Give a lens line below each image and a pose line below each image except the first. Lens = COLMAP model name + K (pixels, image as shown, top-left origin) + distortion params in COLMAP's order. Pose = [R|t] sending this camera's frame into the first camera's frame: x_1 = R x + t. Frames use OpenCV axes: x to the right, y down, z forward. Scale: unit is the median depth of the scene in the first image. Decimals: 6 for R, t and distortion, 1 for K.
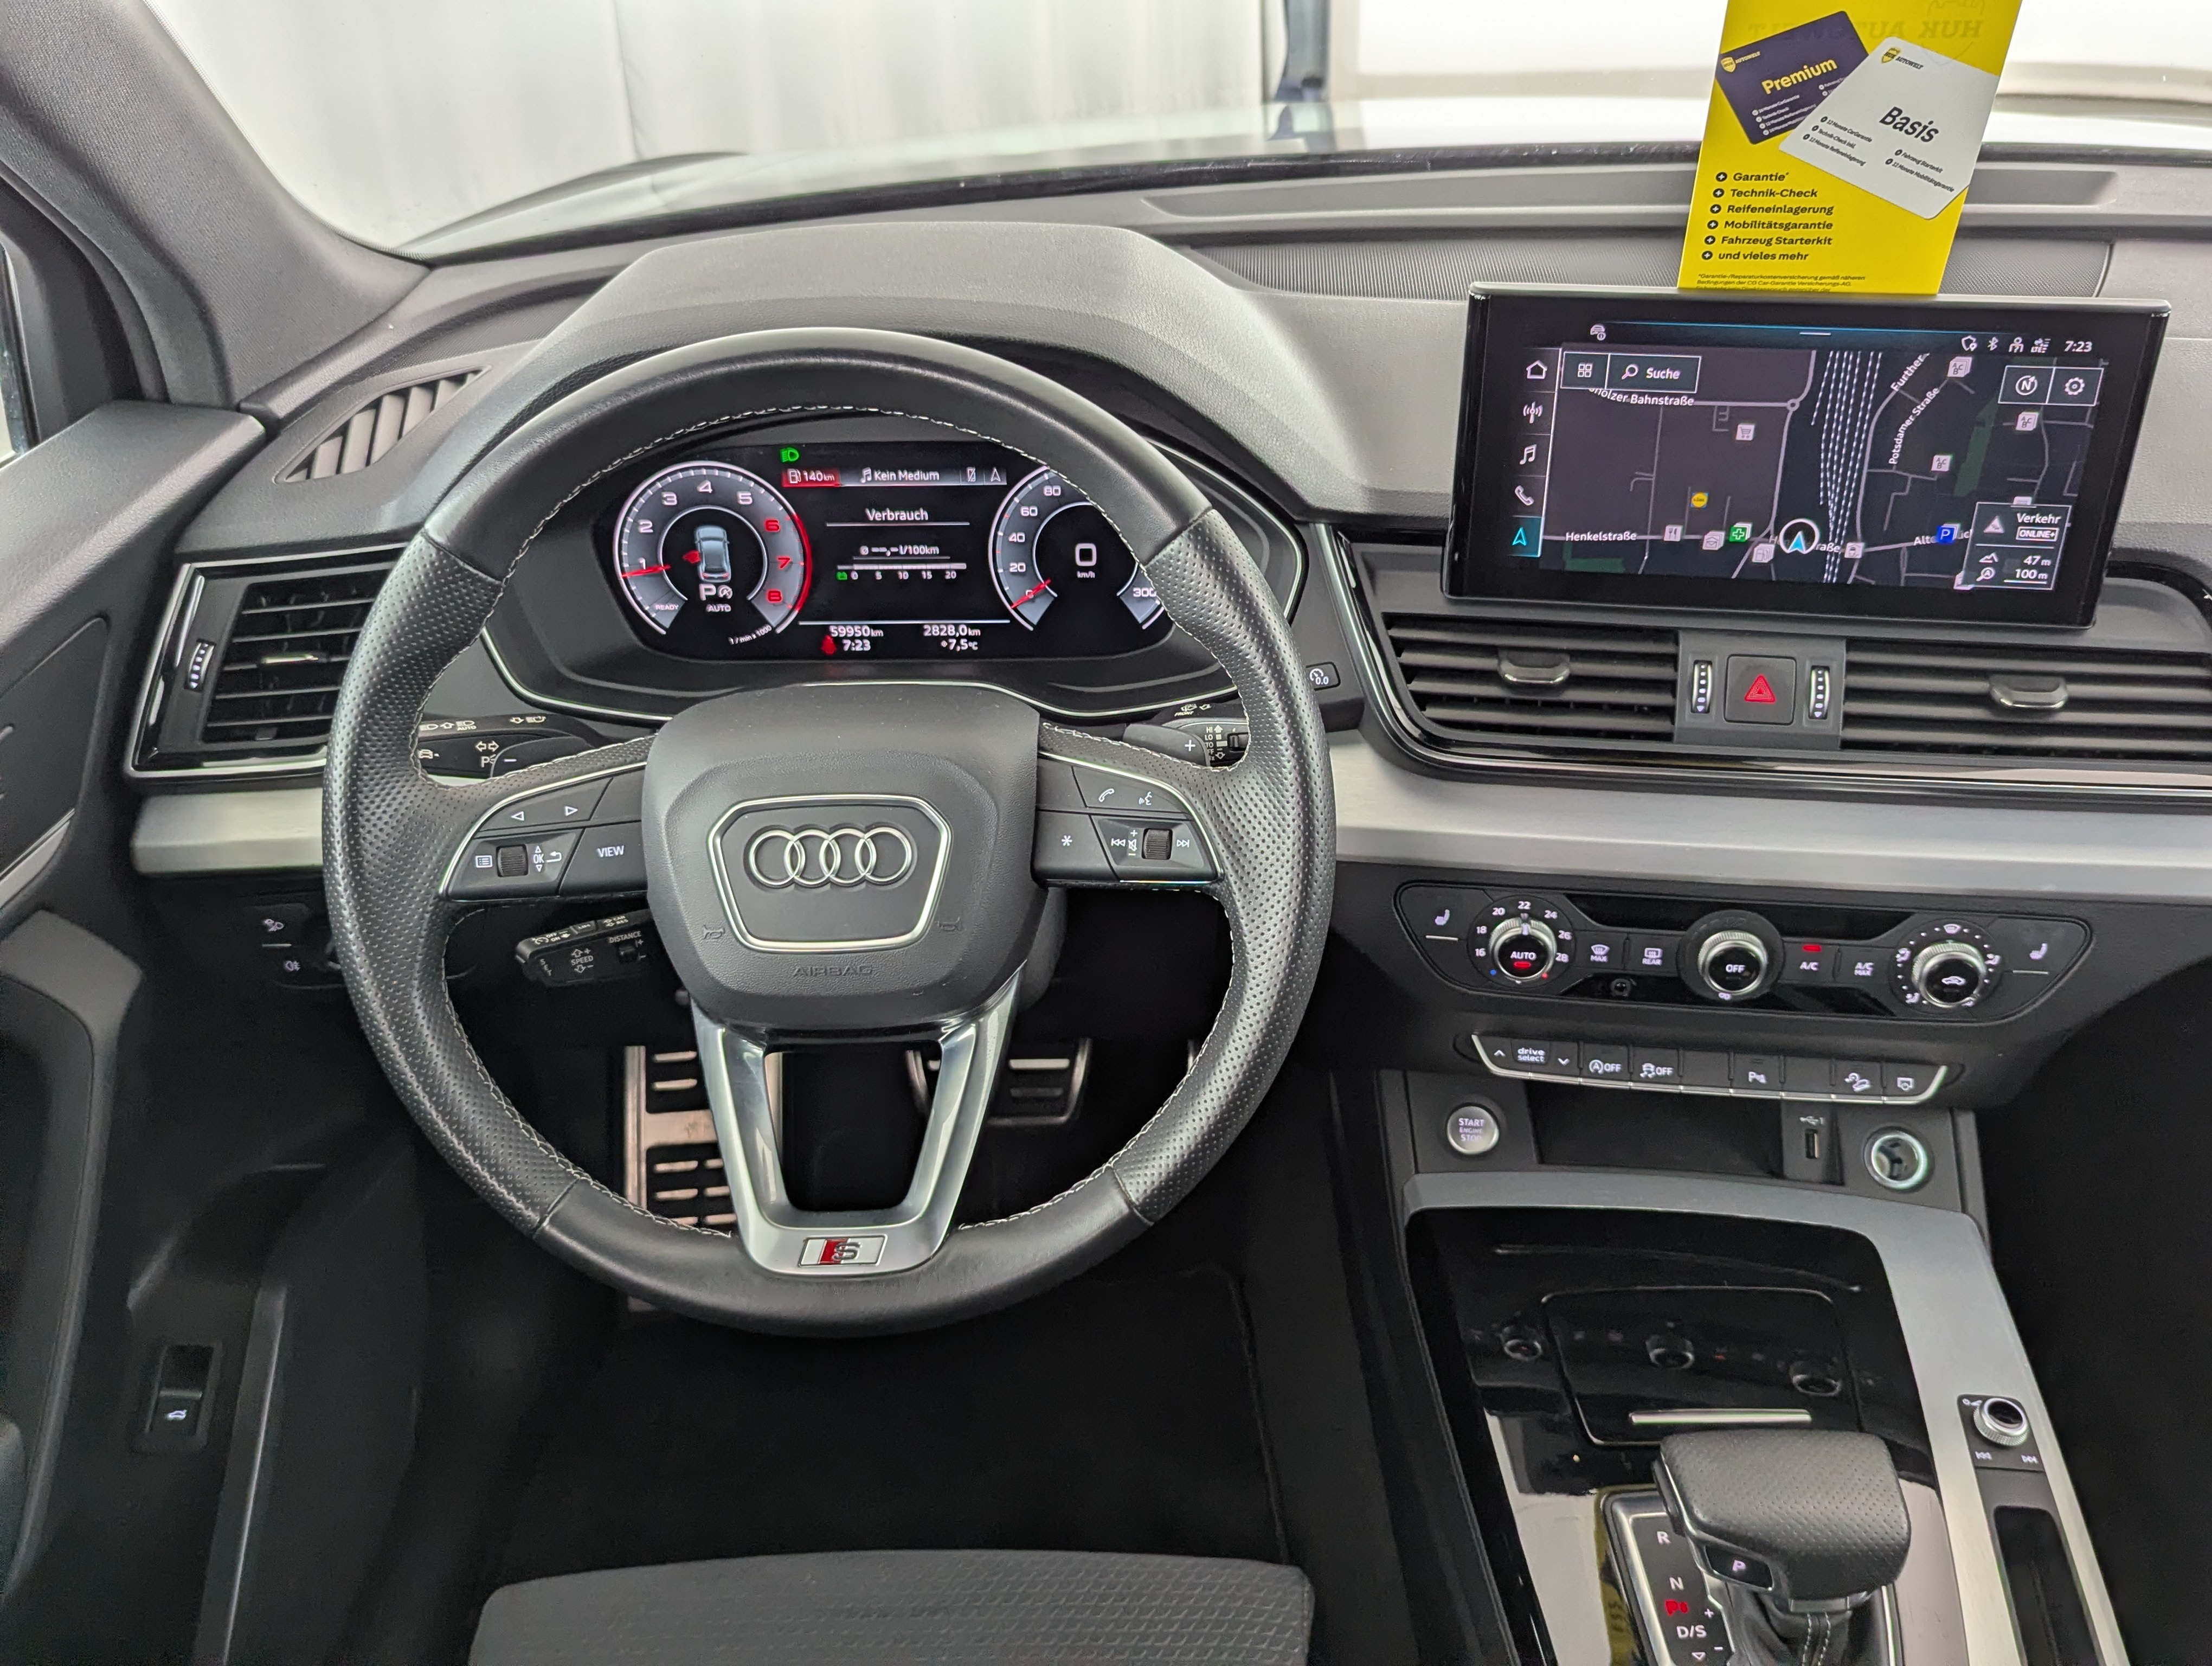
lens RADIAL K [[2065.5, 0, 1136.1], [0, 2065.5, 804.9], [0, 0, 1]] dist [0.037918, 0.000000]
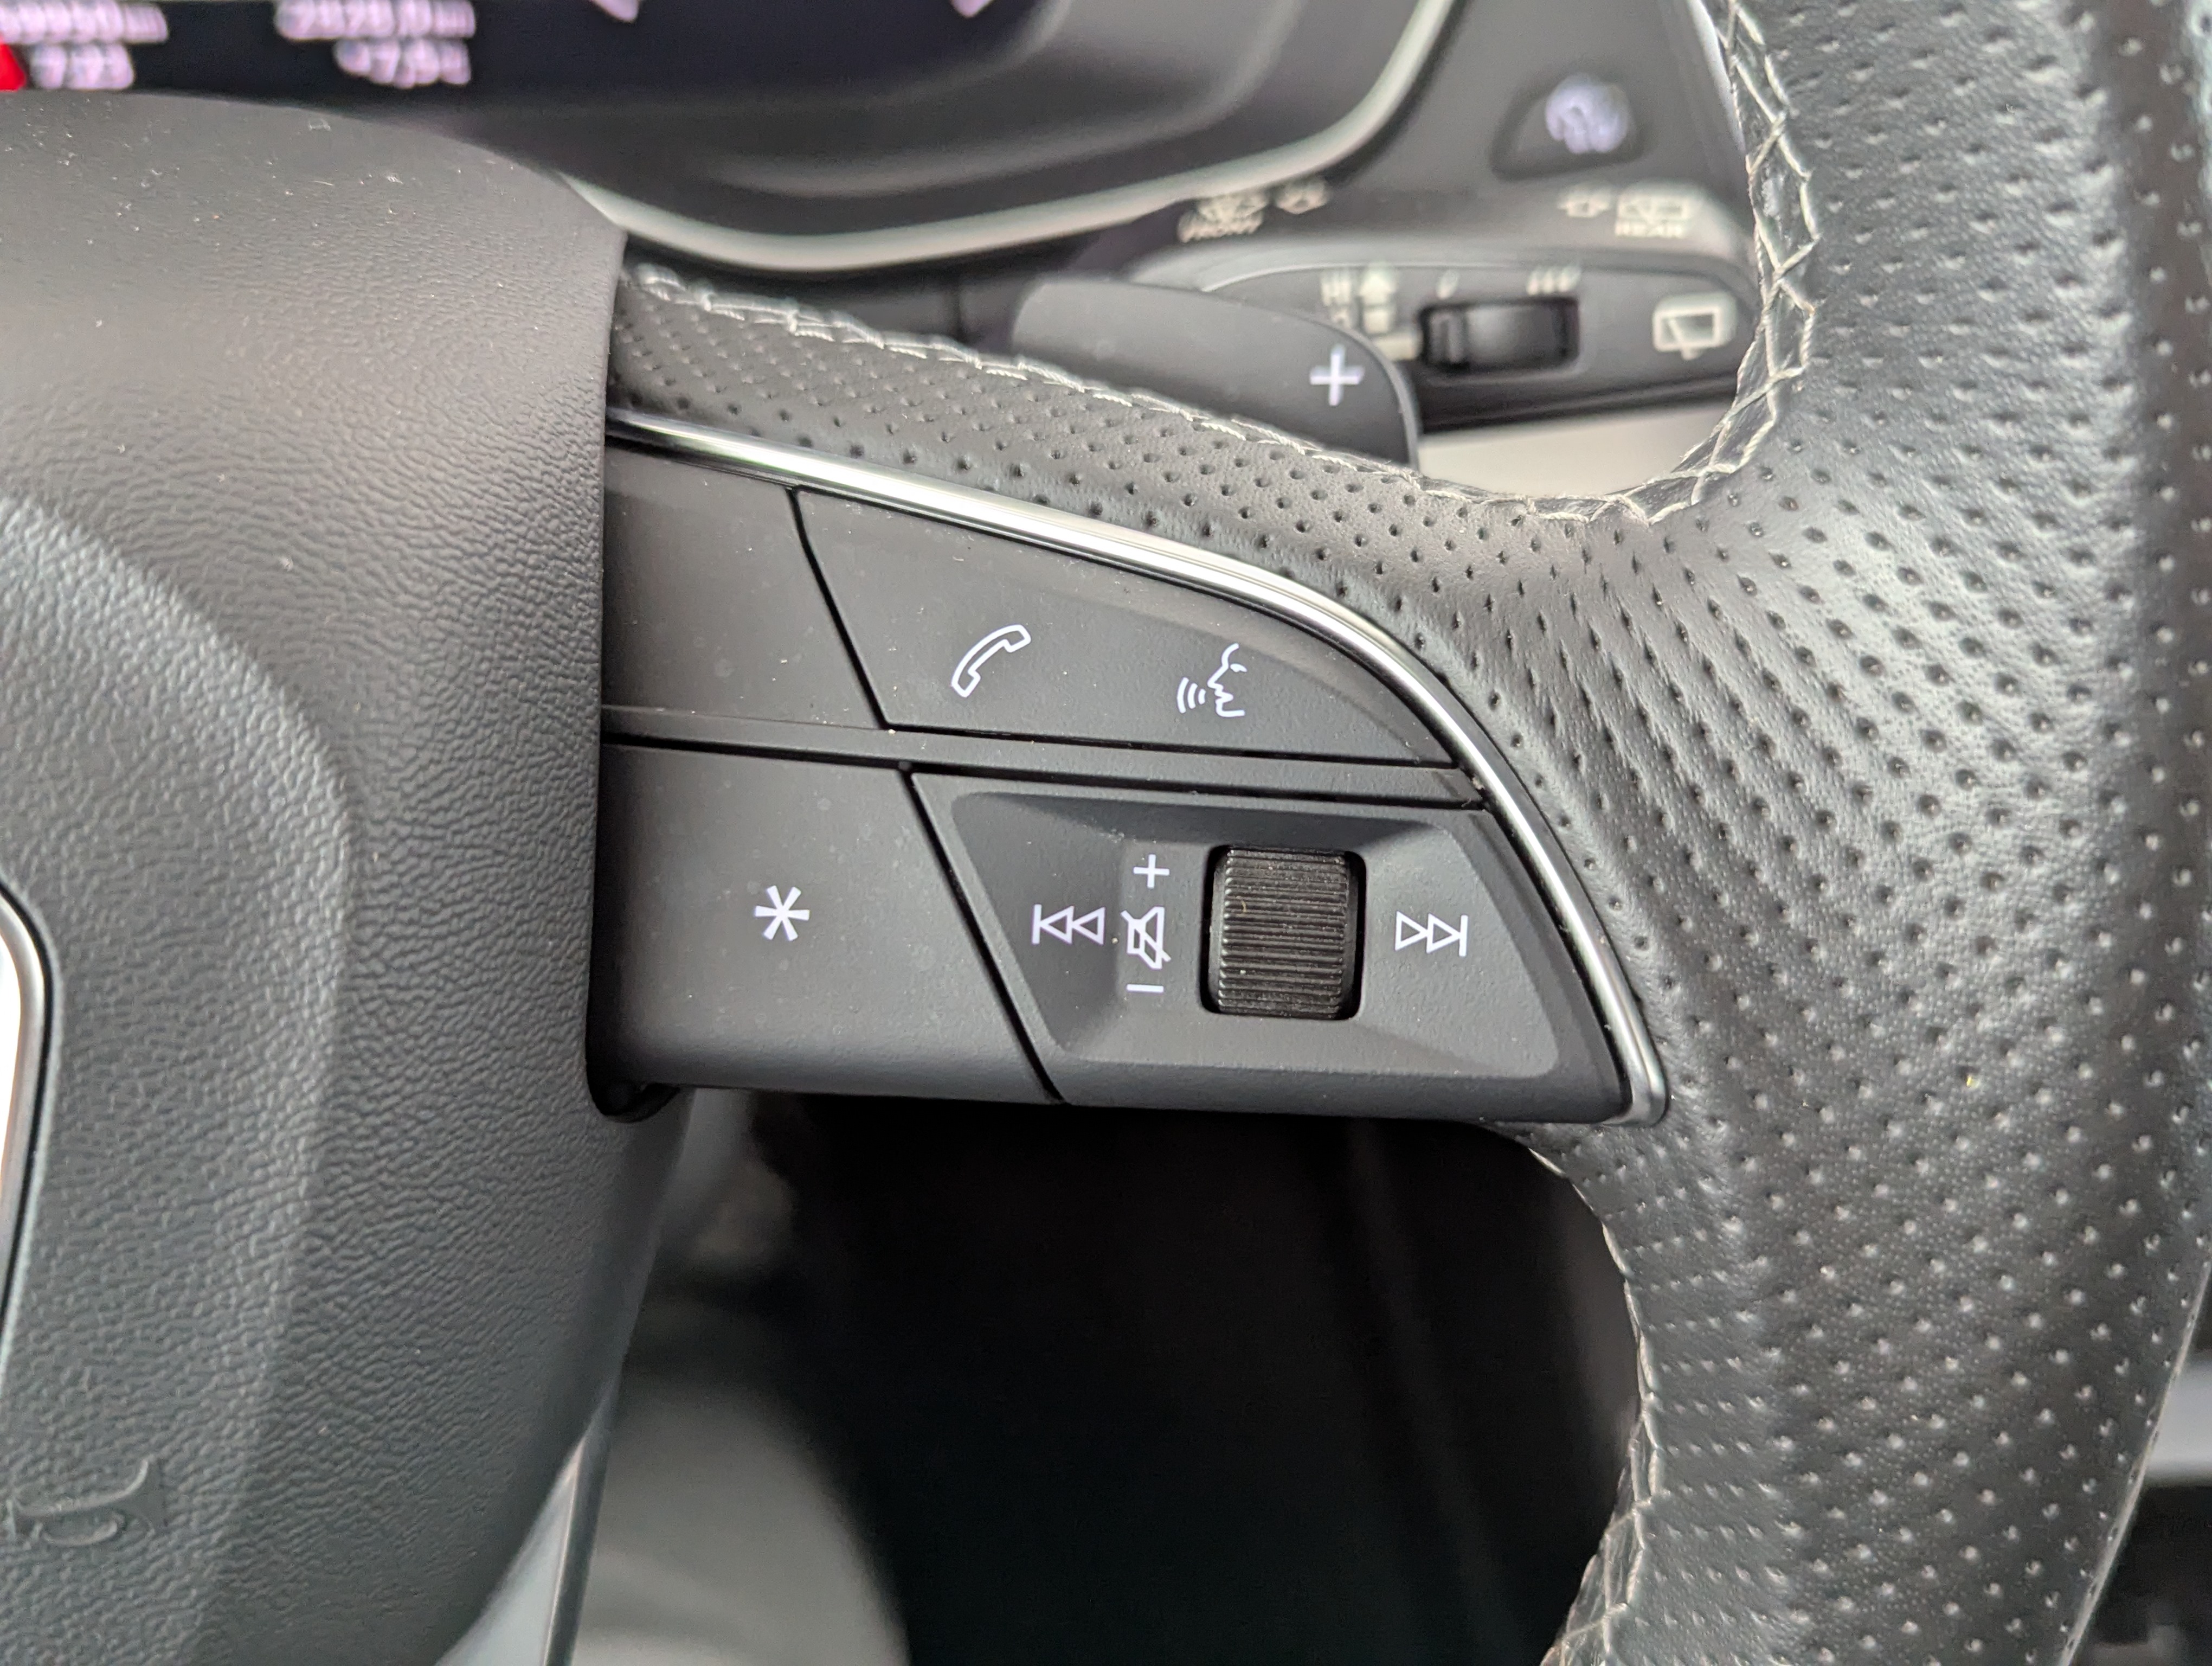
lens RADIAL K [[2065.5, 0, 1085.9], [0, 2065.5, 831.1], [0, 0, 1]] dist [0.037918, 0.000000]
pose [[0.992527, -0.057442, 0.107661, -0.023049], [0.034026, 0.977560, 0.207890, -0.024963], [-0.117187, -0.202673, 0.972209, 0.716215]]
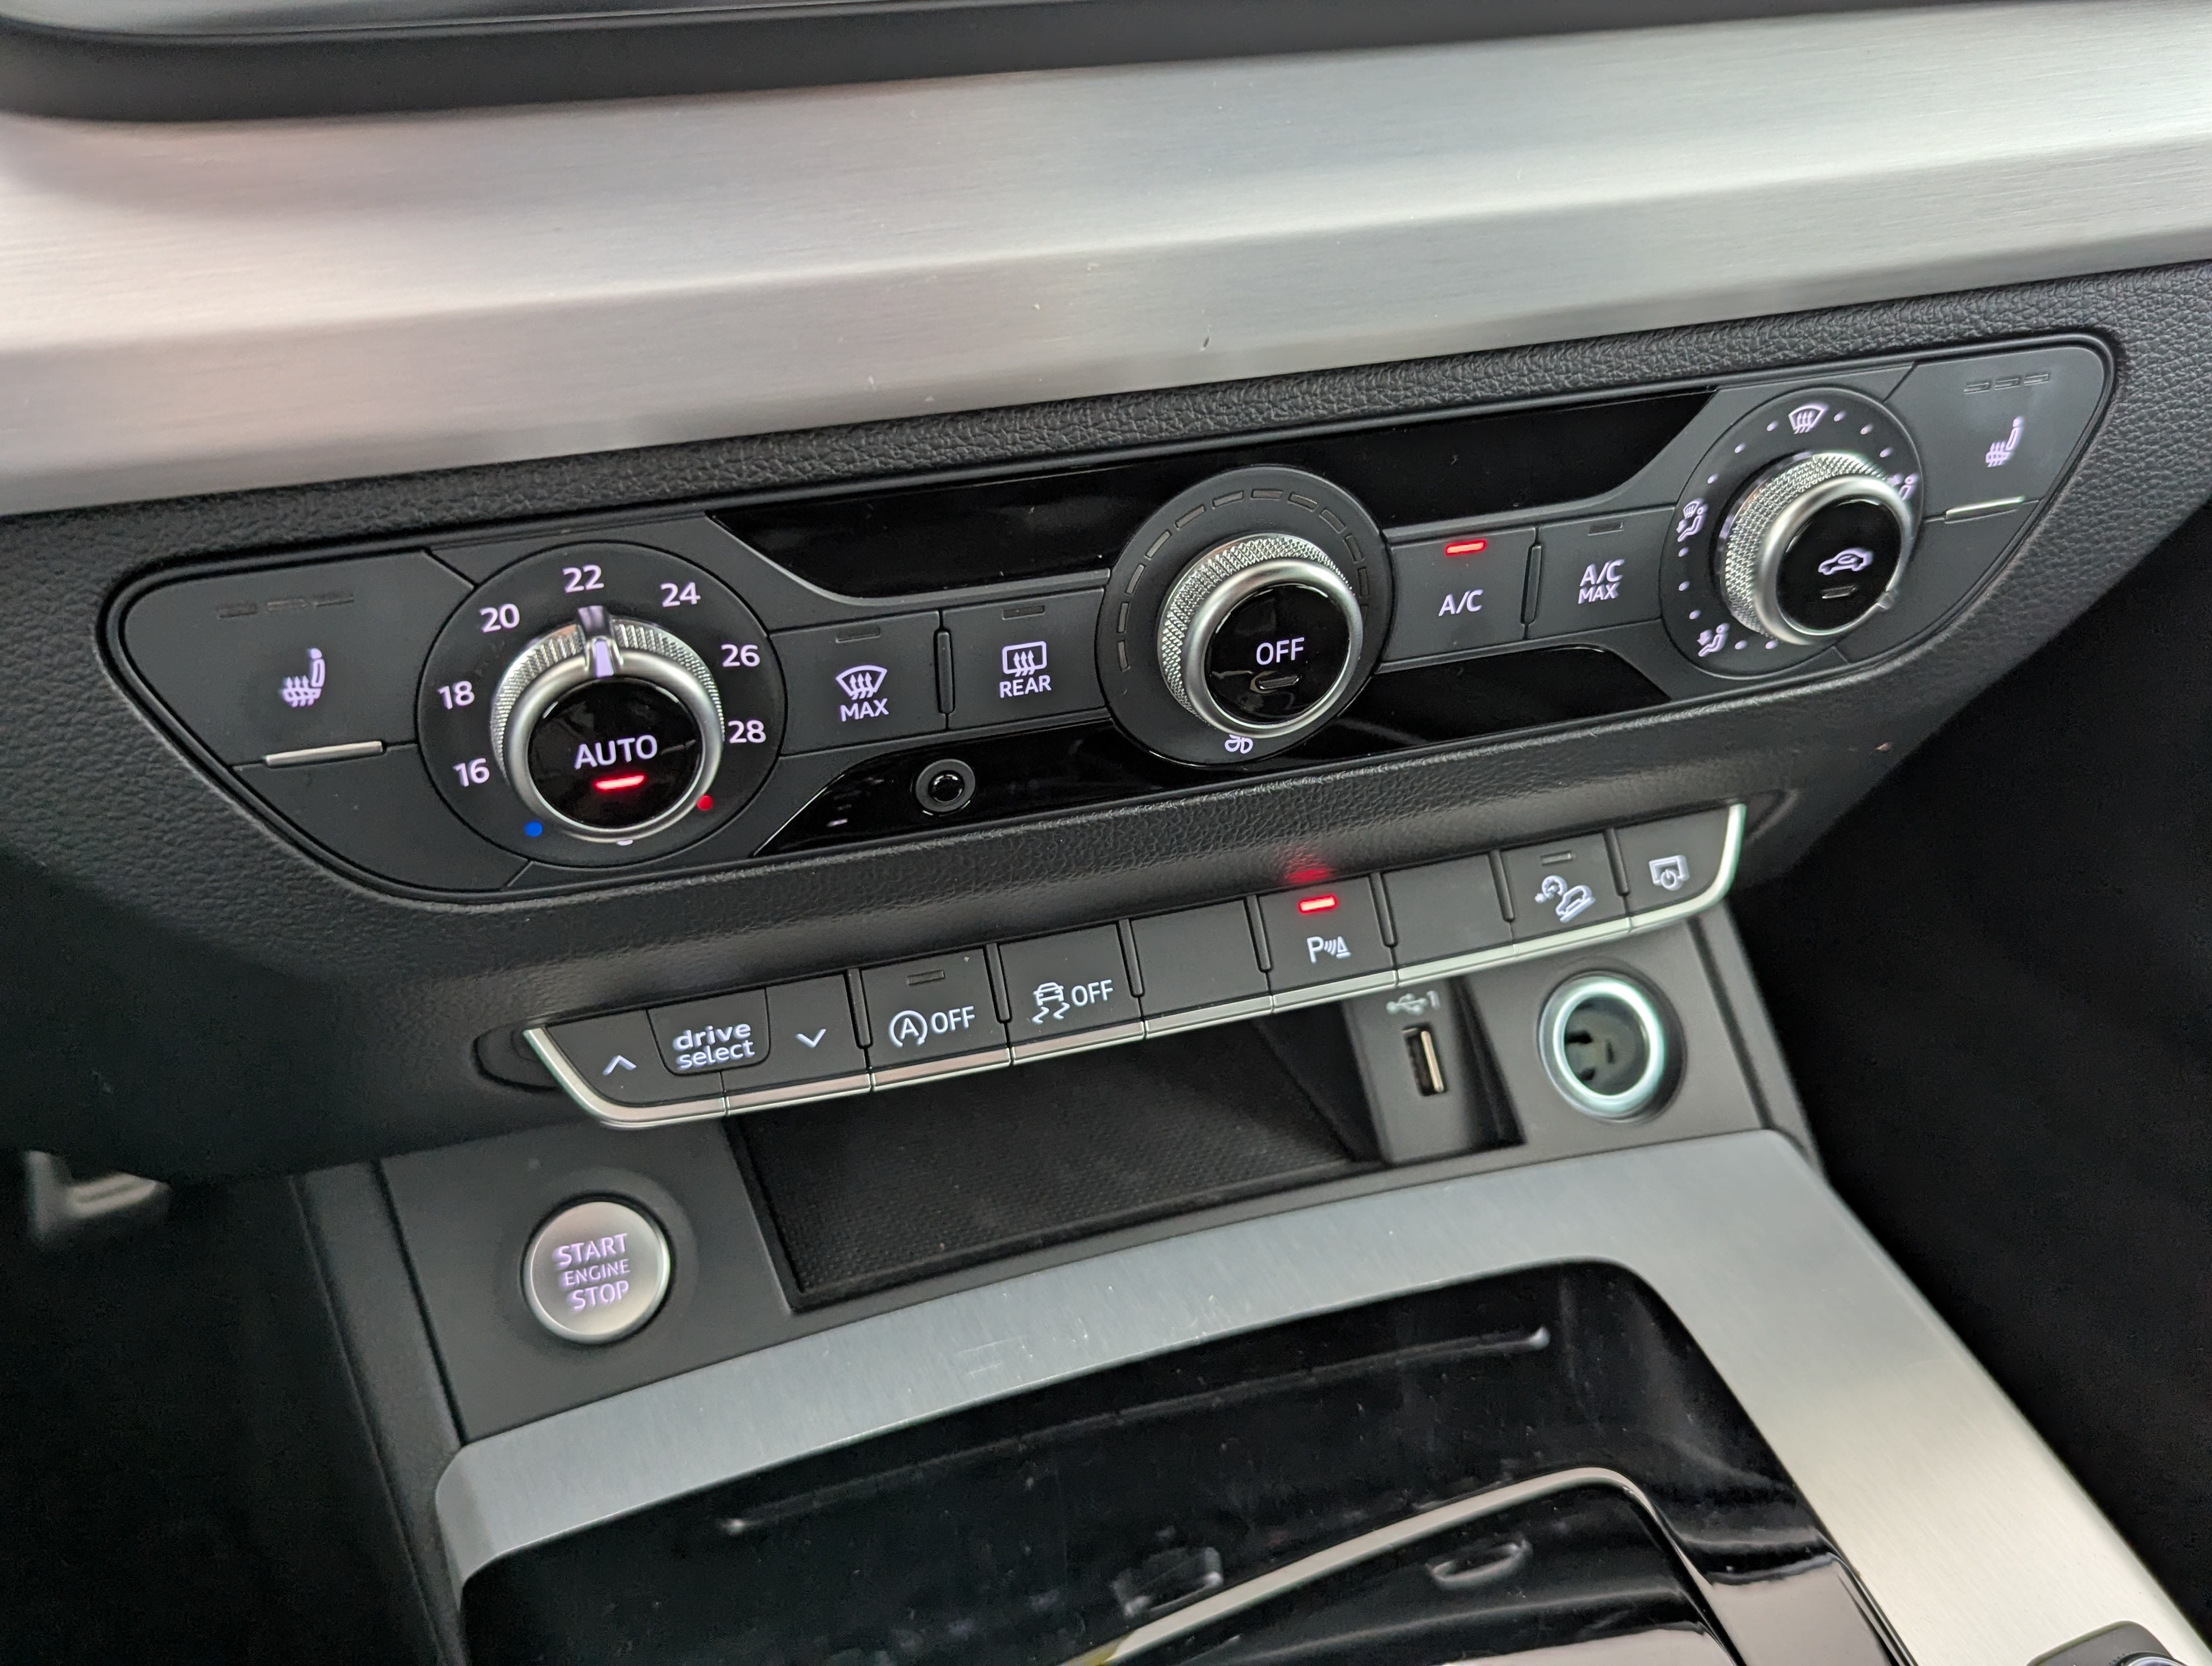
lens RADIAL K [[2065.5, 0, 1088.1], [0, 2065.5, 822.3], [0, 0, 1]] dist [0.037918, 0.000000]
pose [[0.908108, -0.220205, 0.356160, 0.152209], [0.186823, 0.974277, 0.126026, 0.062627], [-0.374750, -0.047907, 0.925887, 0.758855]]
